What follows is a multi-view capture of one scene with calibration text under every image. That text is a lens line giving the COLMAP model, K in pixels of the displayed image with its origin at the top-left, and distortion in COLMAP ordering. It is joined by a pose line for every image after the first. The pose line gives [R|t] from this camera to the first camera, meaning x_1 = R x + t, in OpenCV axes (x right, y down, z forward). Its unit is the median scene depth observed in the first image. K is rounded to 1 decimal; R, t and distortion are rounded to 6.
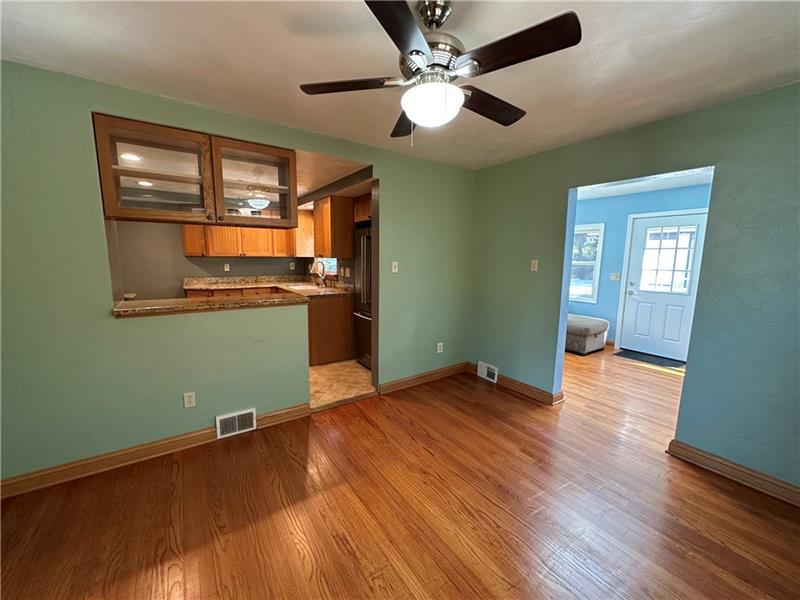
lens RADIAL K [[321.0, 0, 398.7], [0, 321.0, 301.2], [0, 0, 1]] dist [-0.001960, -0.000141]
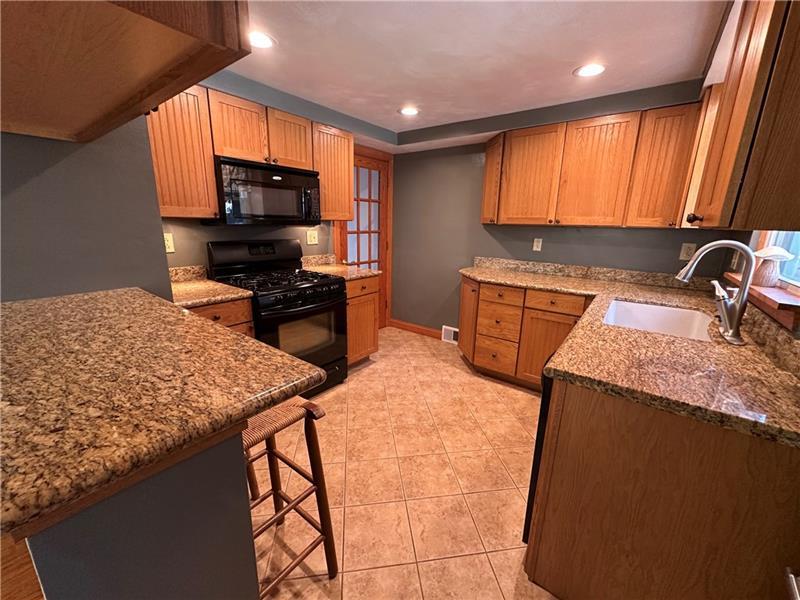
lens RADIAL K [[321.0, 0, 402.8], [0, 321.0, 301.3], [0, 0, 1]] dist [-0.001960, -0.000141]
pose [[0.313599, 0.225921, -0.922288, -0.077321], [-0.154083, 0.970519, 0.185343, -0.090974], [0.936971, 0.083986, 0.339164, 0.703946]]
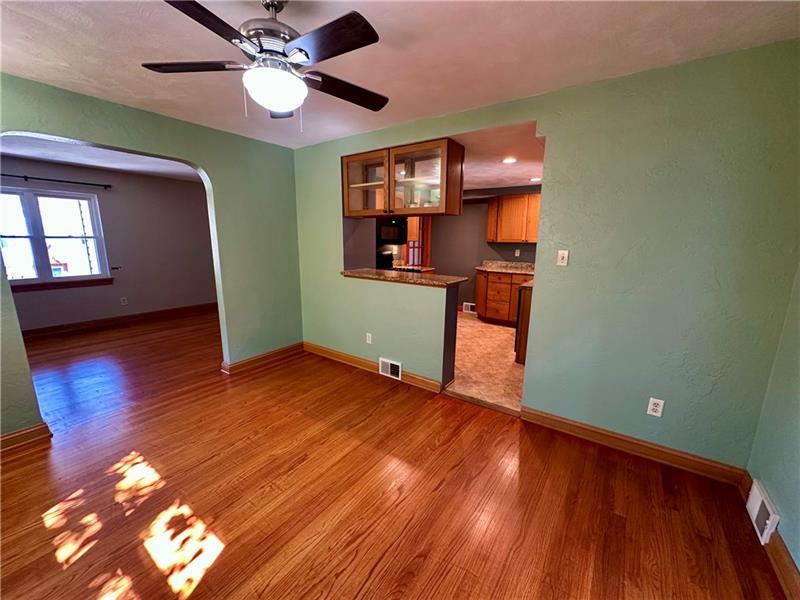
lens RADIAL K [[321.0, 0, 402.0], [0, 321.0, 300.7], [0, 0, 1]] dist [-0.001960, -0.000141]
pose [[0.350944, 0.174589, -0.919977, 0.397167], [-0.141997, 0.981026, 0.132007, -0.043240], [0.925567, 0.084307, 0.369076, 0.318026]]
